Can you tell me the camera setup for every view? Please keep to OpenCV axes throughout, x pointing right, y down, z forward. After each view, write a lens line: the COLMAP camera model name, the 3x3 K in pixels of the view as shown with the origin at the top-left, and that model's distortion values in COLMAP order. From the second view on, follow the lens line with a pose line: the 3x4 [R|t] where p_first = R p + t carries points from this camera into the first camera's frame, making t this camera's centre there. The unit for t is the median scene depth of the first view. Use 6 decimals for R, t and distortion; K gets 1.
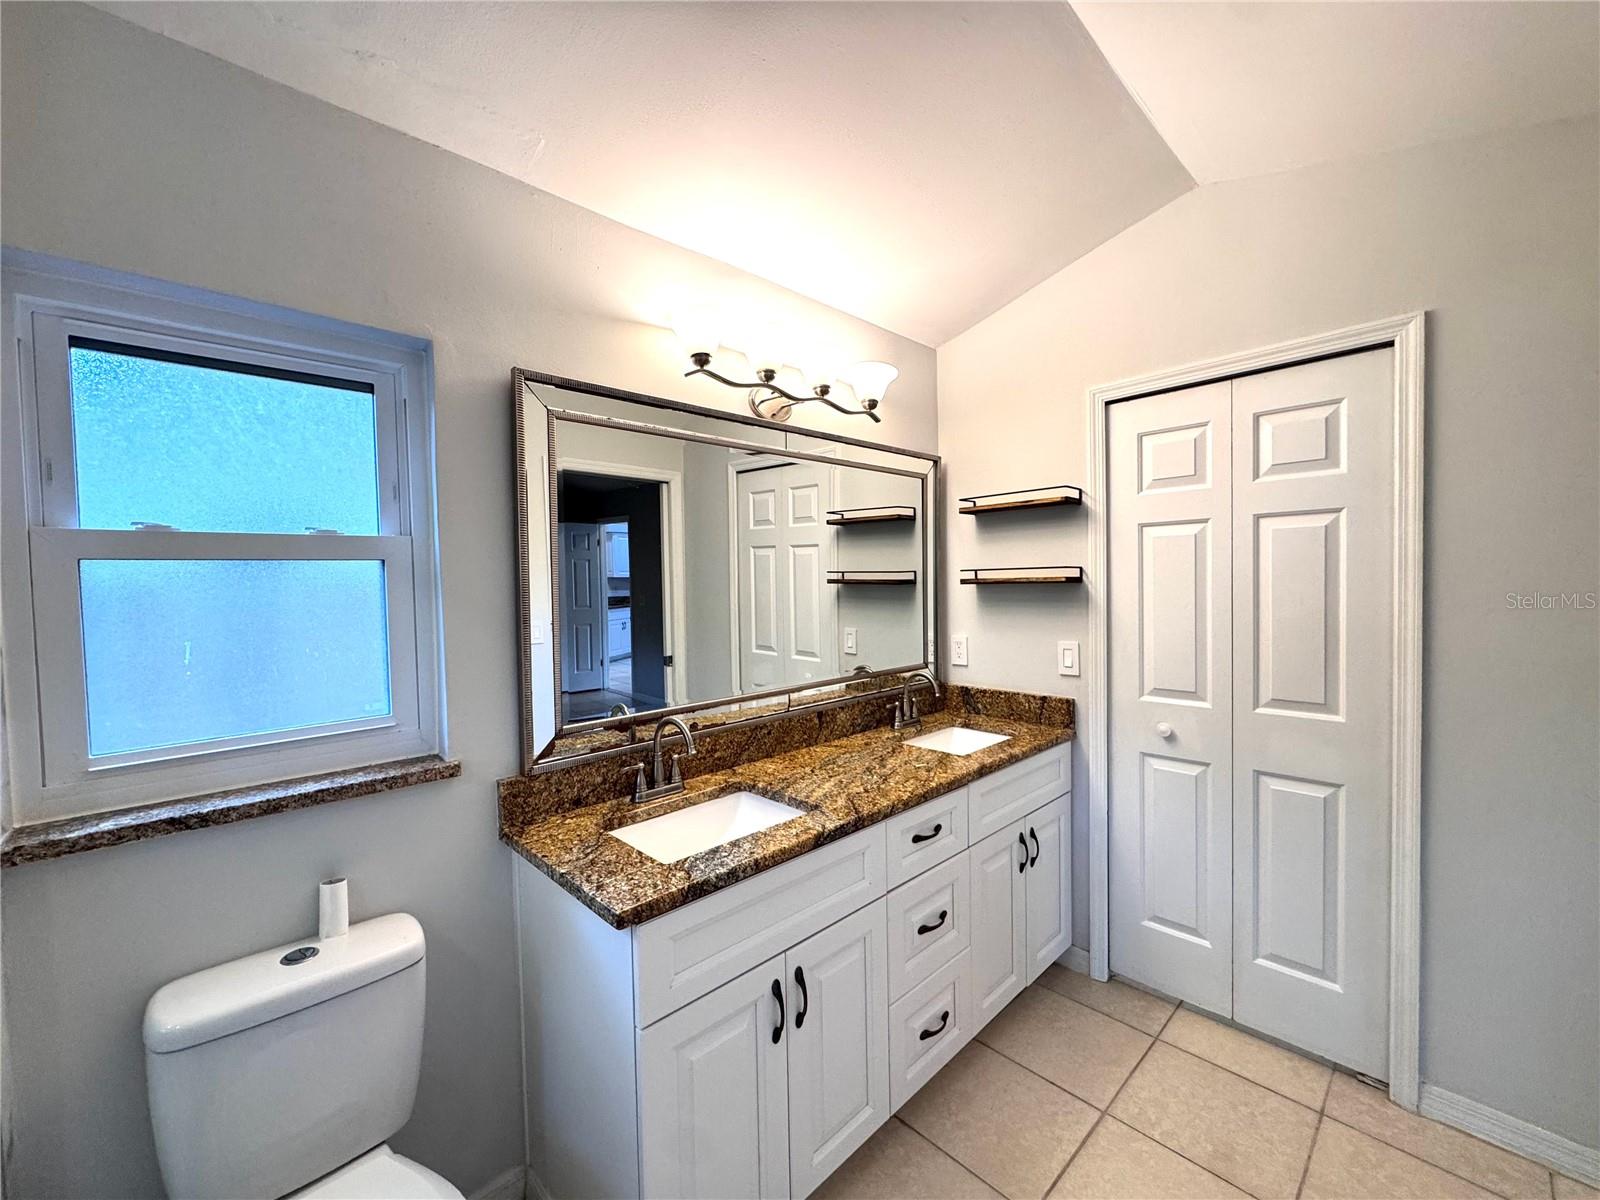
lens RADIAL K [[638.9, 0, 764.3], [0, 638.9, 606.6], [0, 0, 1]] dist [-0.002281, 0.000169]
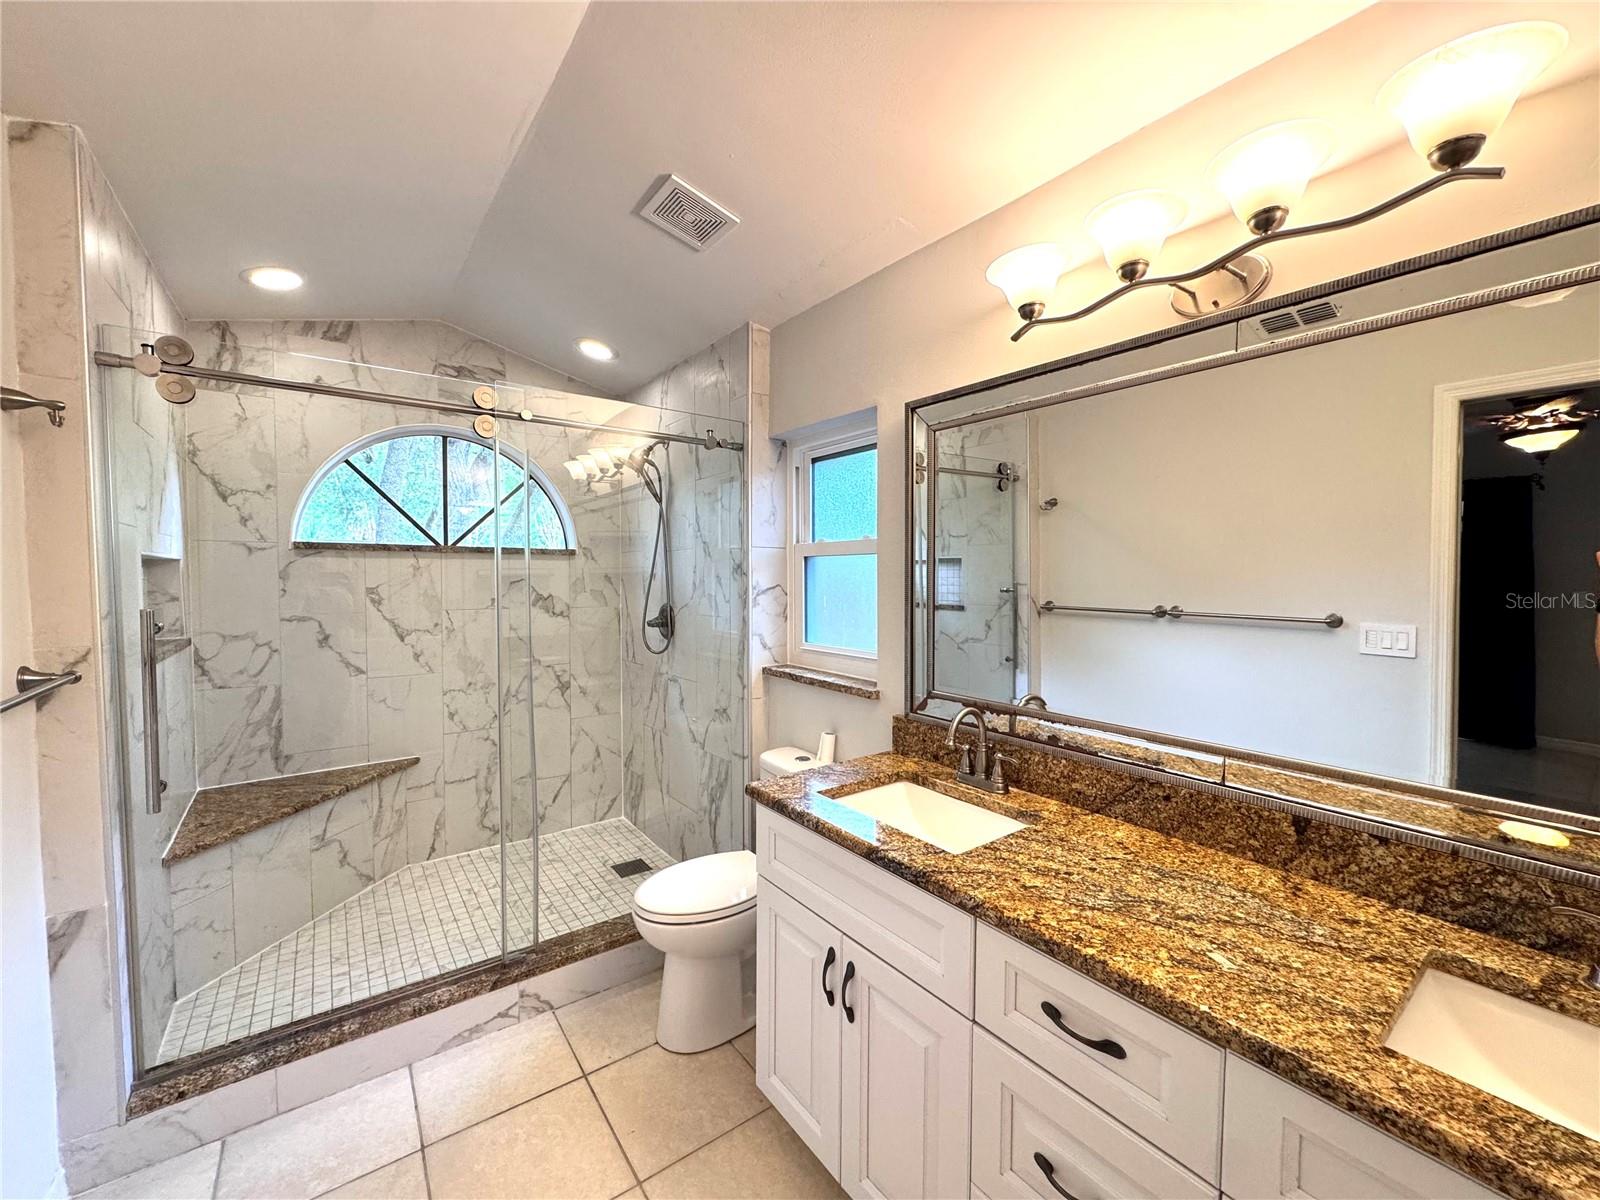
lens RADIAL K [[638.9, 0, 814.1], [0, 638.9, 589.6], [0, 0, 1]] dist [-0.002281, 0.000169]
pose [[-0.078596, 0.051029, -0.995600, 0.794236], [-0.032147, 0.998040, 0.053692, -0.049502], [0.996388, 0.036226, -0.076801, 0.781959]]
